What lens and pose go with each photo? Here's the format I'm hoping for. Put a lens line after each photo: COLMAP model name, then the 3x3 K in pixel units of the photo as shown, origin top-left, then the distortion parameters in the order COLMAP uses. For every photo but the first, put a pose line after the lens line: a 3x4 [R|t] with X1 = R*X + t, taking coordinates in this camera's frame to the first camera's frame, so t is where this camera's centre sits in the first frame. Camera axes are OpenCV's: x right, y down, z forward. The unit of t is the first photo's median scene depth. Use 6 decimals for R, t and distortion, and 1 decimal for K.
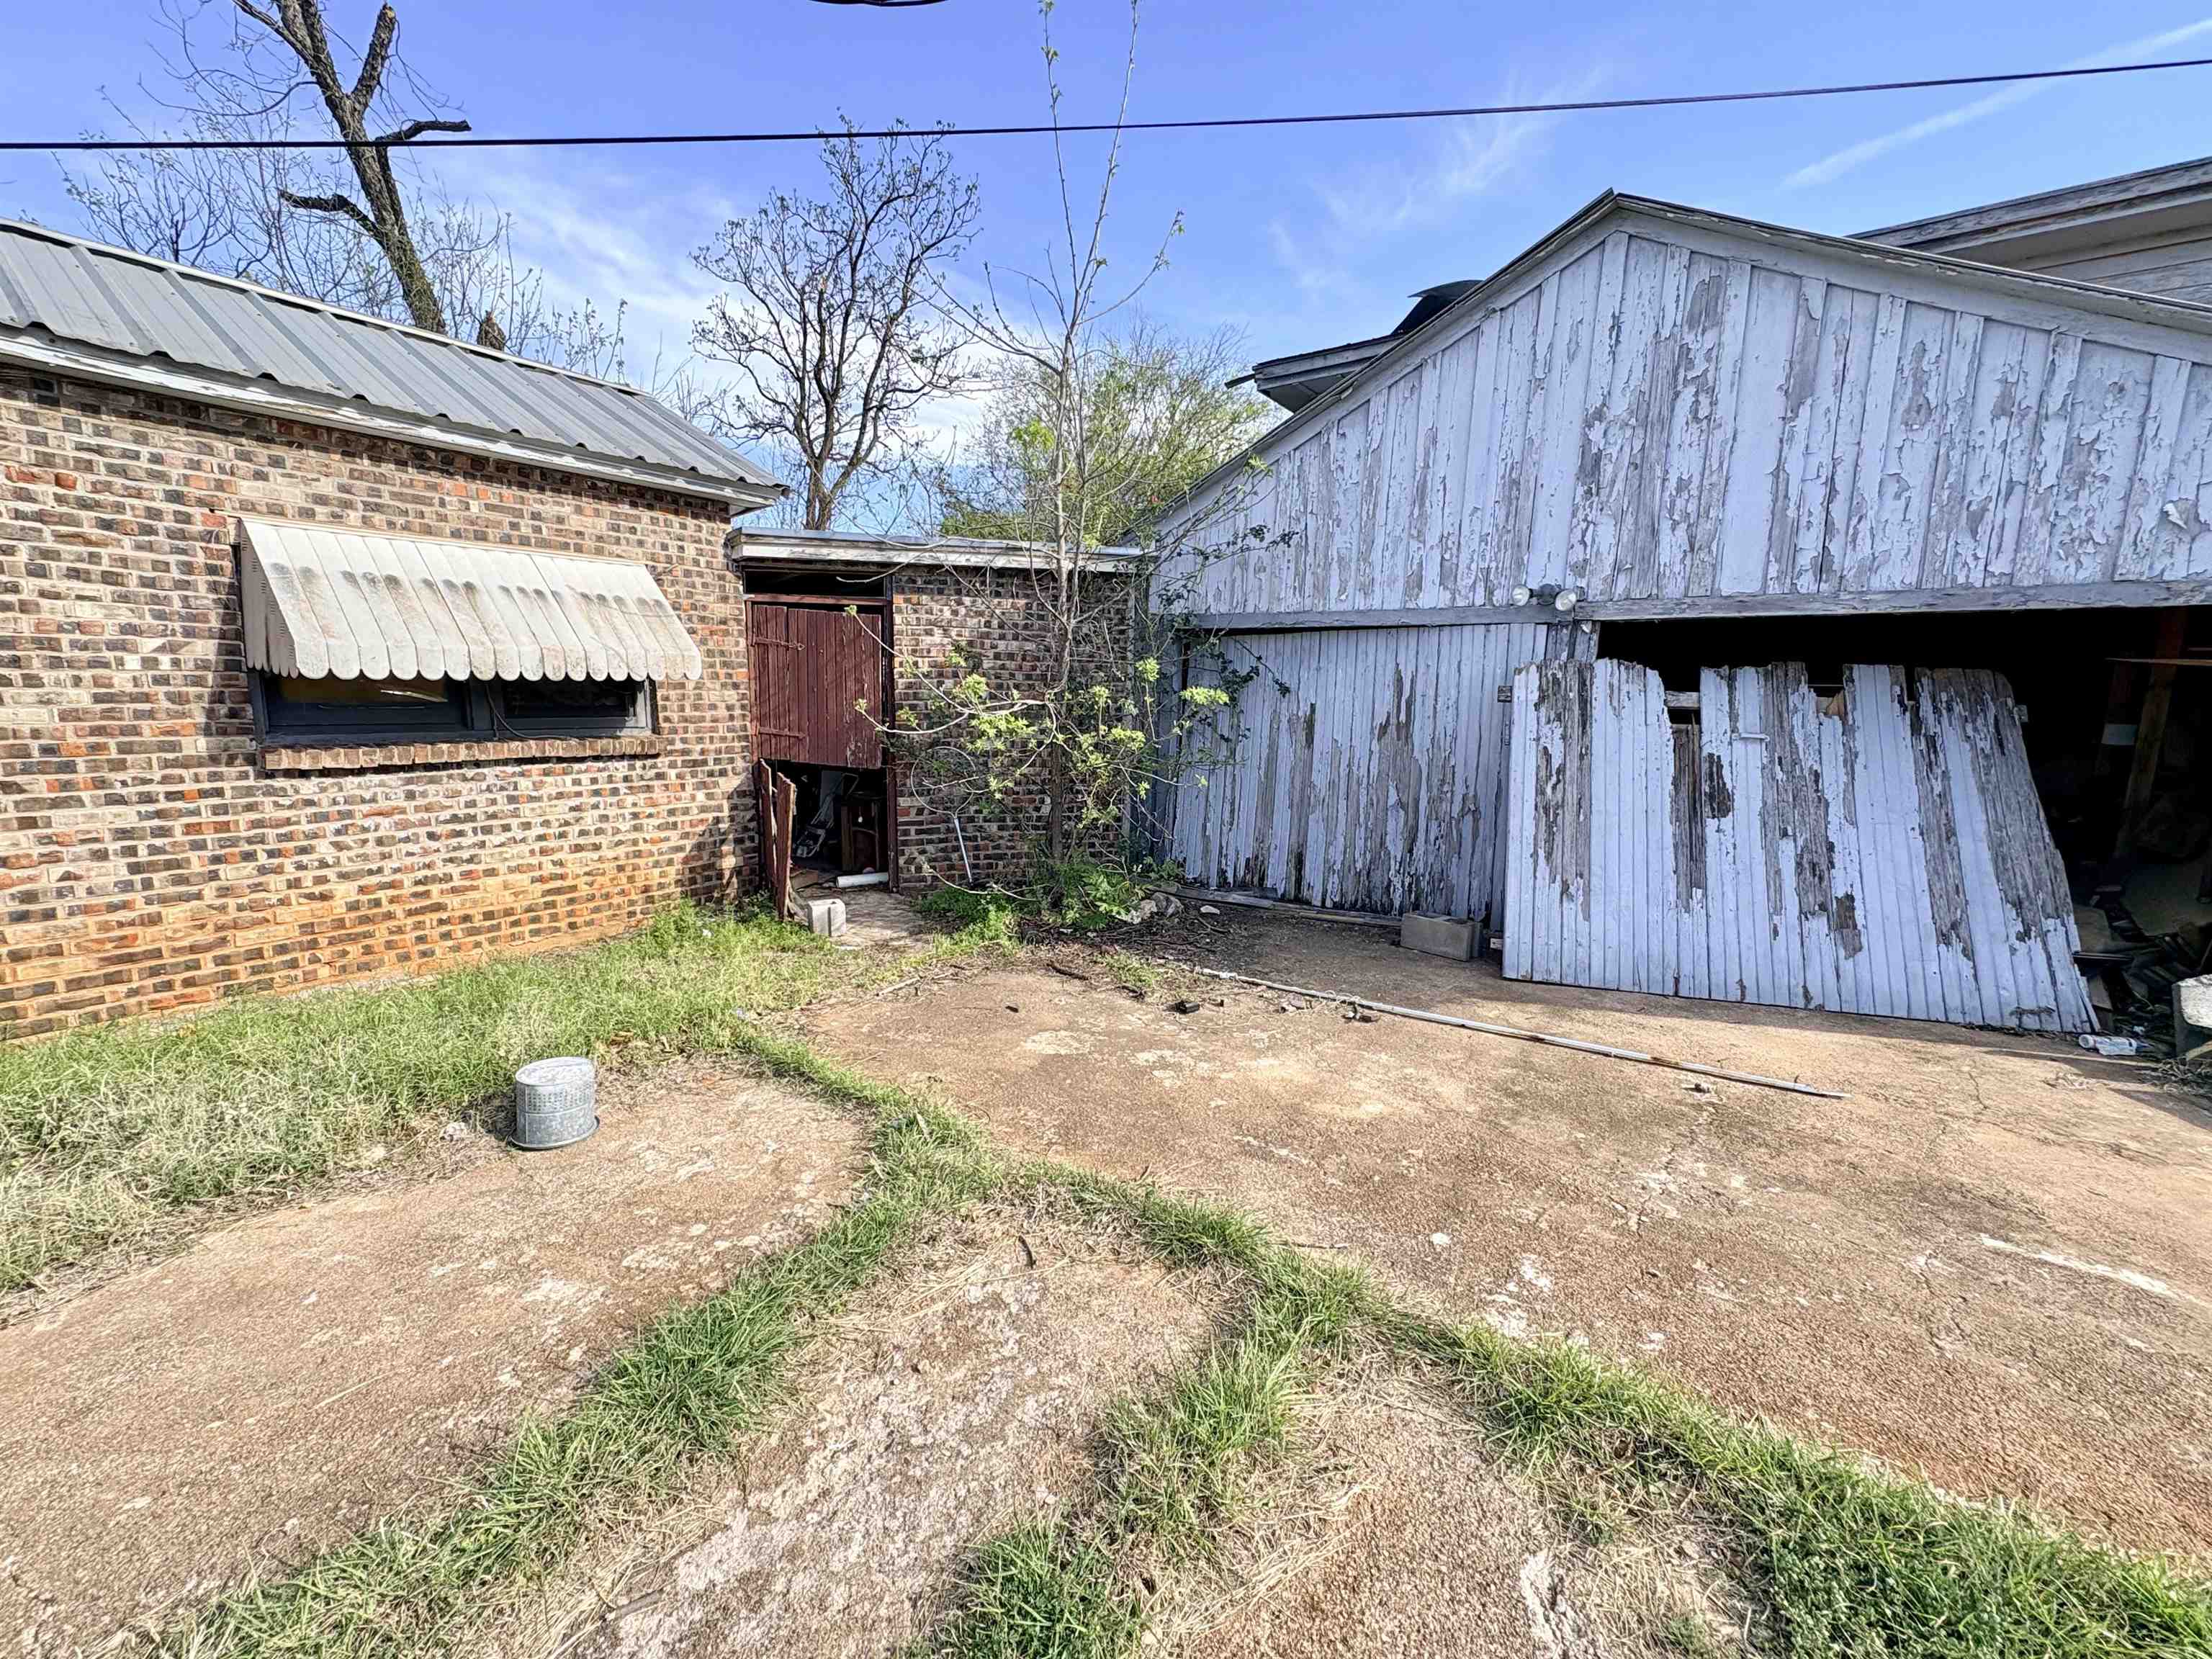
lens RADIAL K [[880.9, 0, 1108.4], [0, 880.9, 830.6], [0, 0, 1]] dist [-0.001028, 0.000558]
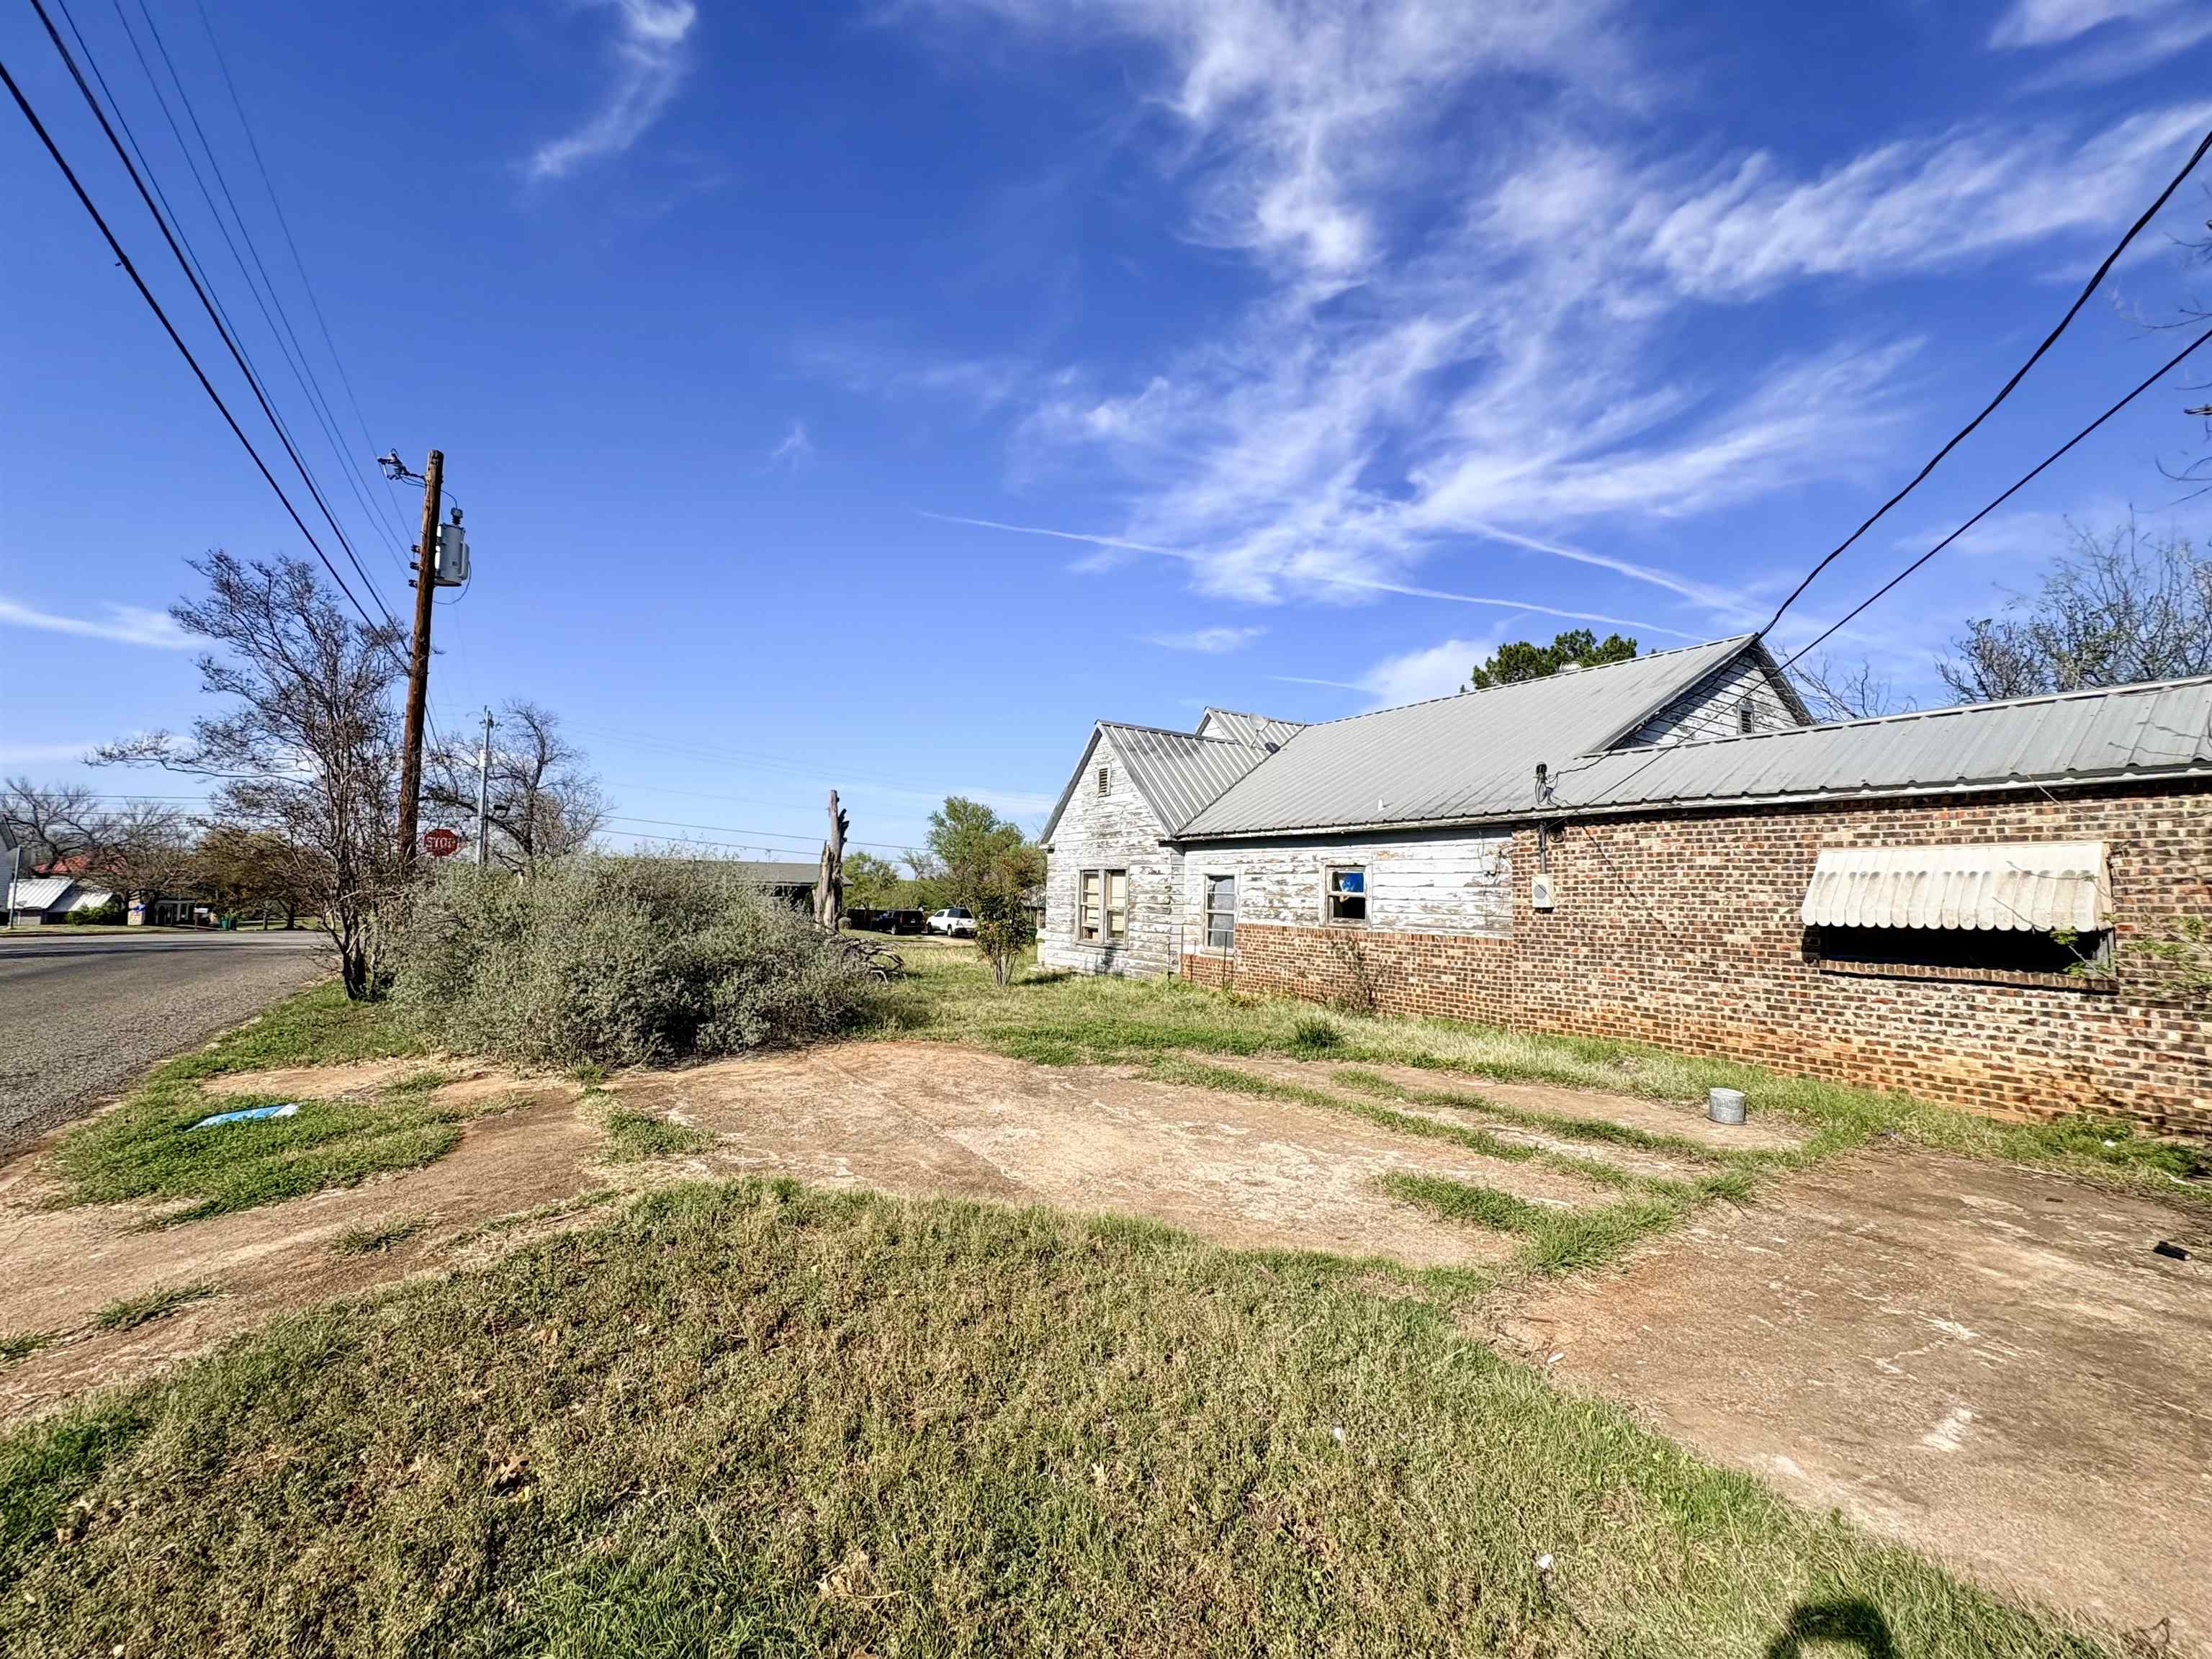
lens RADIAL K [[880.9, 0, 1102.7], [0, 880.9, 829.9], [0, 0, 1]] dist [-0.001028, 0.000558]
pose [[-0.348913, -0.090909, -0.932735, 1.301432], [-0.173478, 0.984348, -0.031046, -0.030242], [0.920959, 0.150977, -0.359223, 0.127754]]
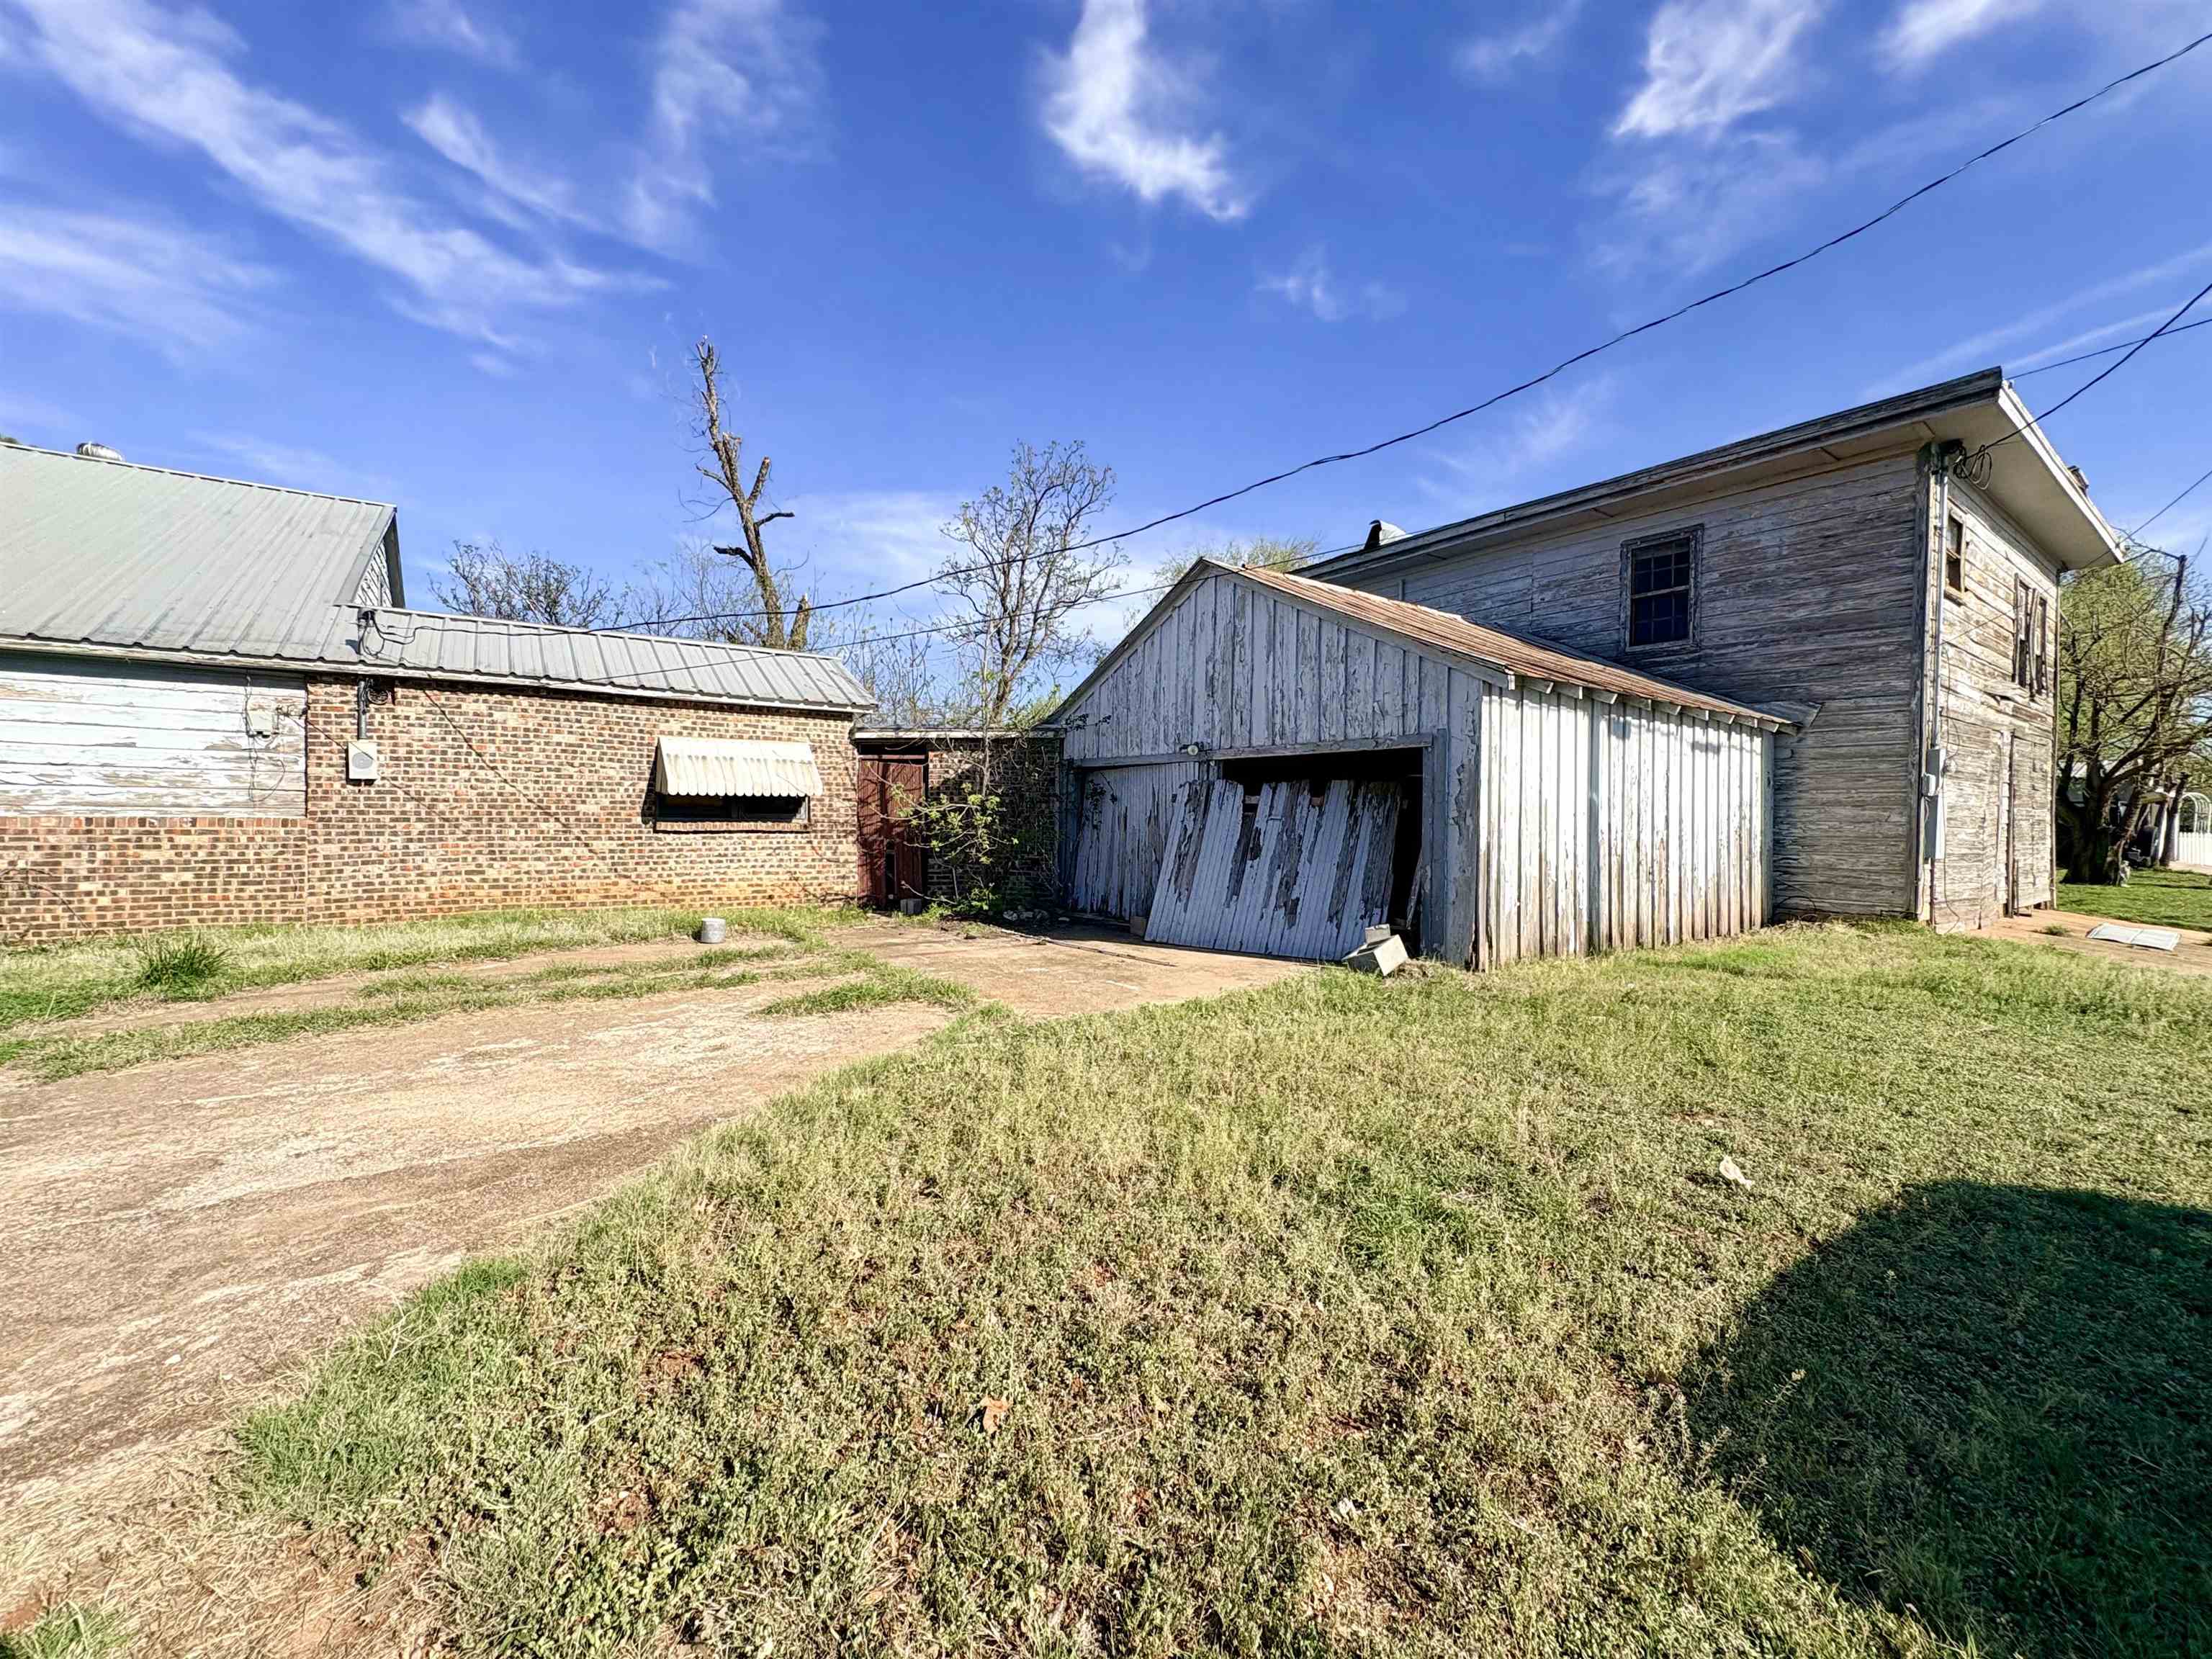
lens RADIAL K [[880.9, 0, 1108.1], [0, 880.9, 832.7], [0, 0, 1]] dist [-0.001028, 0.000558]
pose [[0.948113, 0.001512, -0.317929, 0.958765], [-0.047565, 0.989409, -0.137142, 0.195600], [0.314354, 0.145148, 0.938144, -0.861105]]
